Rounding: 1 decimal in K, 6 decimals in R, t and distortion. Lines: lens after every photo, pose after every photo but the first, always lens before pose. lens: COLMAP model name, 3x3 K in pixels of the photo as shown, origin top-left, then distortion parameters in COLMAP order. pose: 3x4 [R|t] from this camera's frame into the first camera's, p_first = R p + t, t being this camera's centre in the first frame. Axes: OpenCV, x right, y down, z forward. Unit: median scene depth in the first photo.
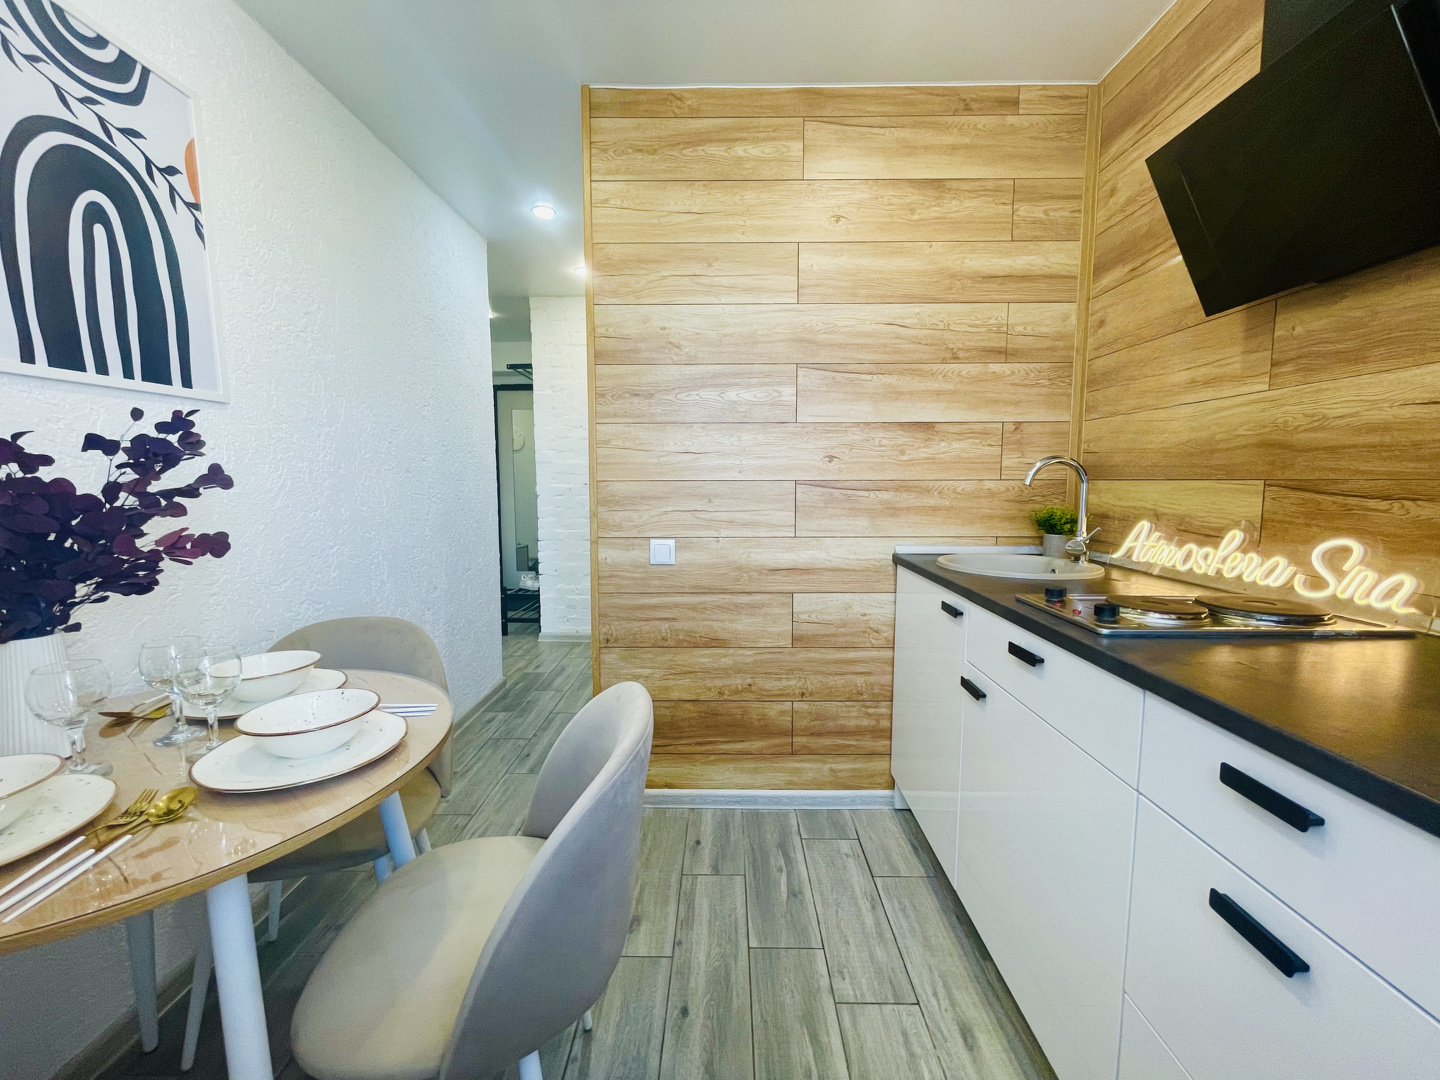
lens RADIAL K [[601.2, 0, 727.7], [0, 601.2, 544.0], [0, 0, 1]] dist [0.007598, 0.000655]
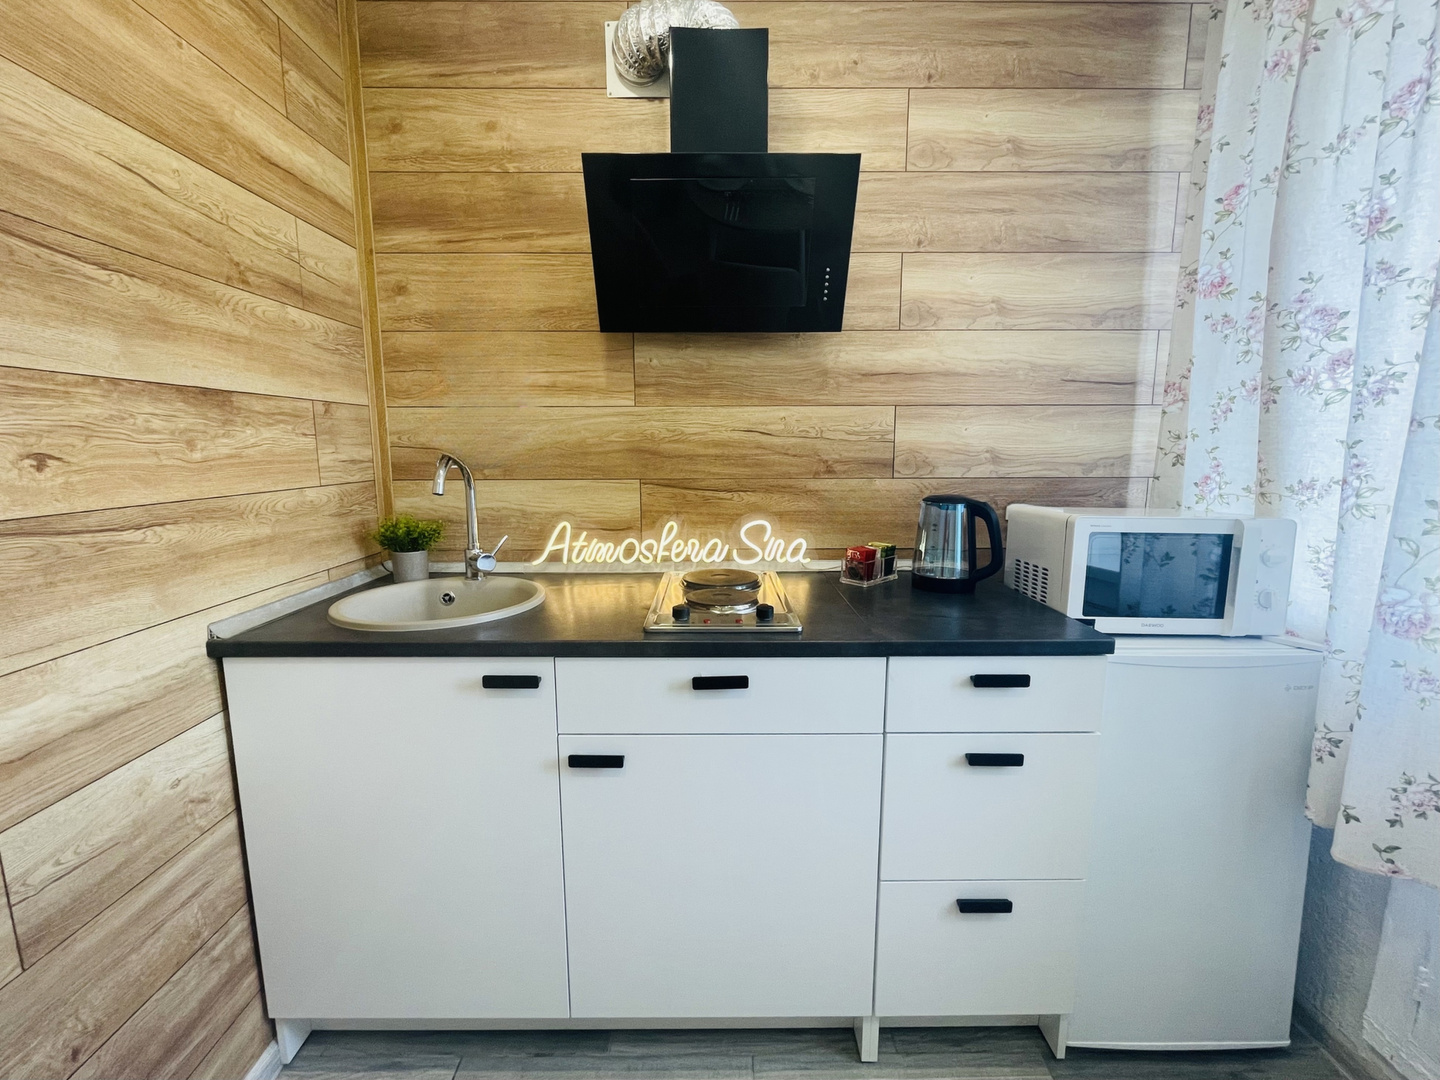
lens RADIAL K [[601.2, 0, 730.7], [0, 601.2, 539.4], [0, 0, 1]] dist [0.007598, 0.000655]
pose [[-0.005920, -0.153699, 0.988100, -0.308803], [0.108388, 0.982197, 0.153431, -0.136785], [-0.994091, 0.108006, 0.010844, 0.726017]]
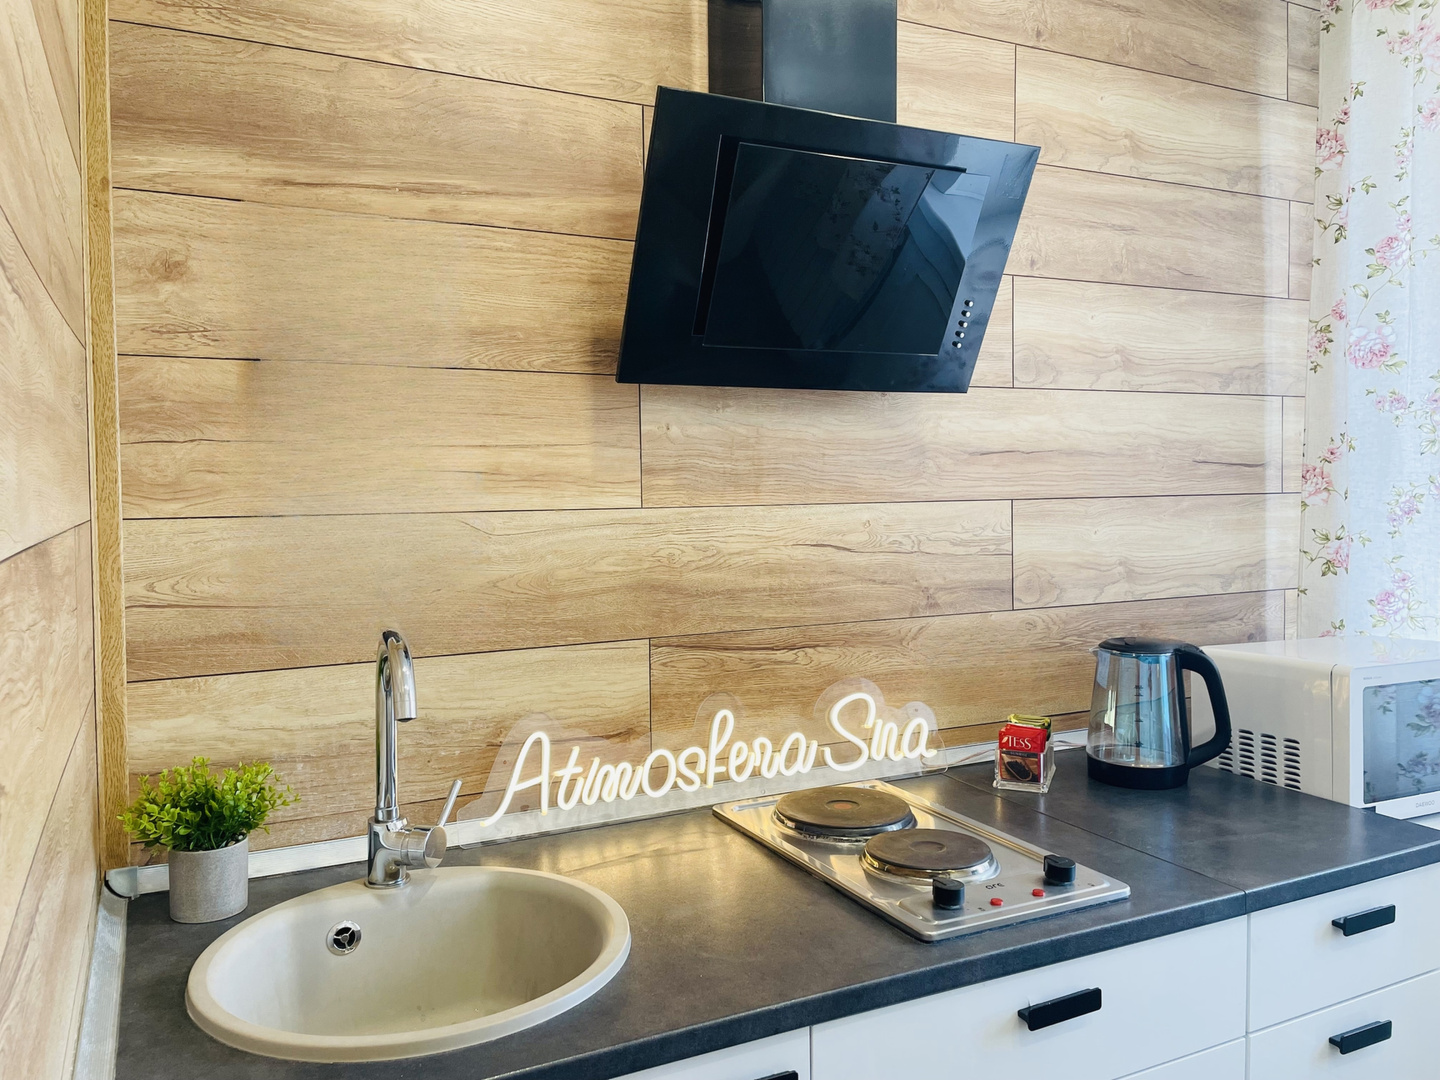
lens RADIAL K [[1156.7, 0, 780.8], [0, 1156.7, 578.0], [0, 0, 1]] dist [0.097151, -0.069657]
pose [[-0.473341, -0.046646, 0.879643, -0.282088], [0.113456, 0.987051, 0.113393, -0.269364], [-0.873542, 0.153475, -0.461919, 1.298458]]
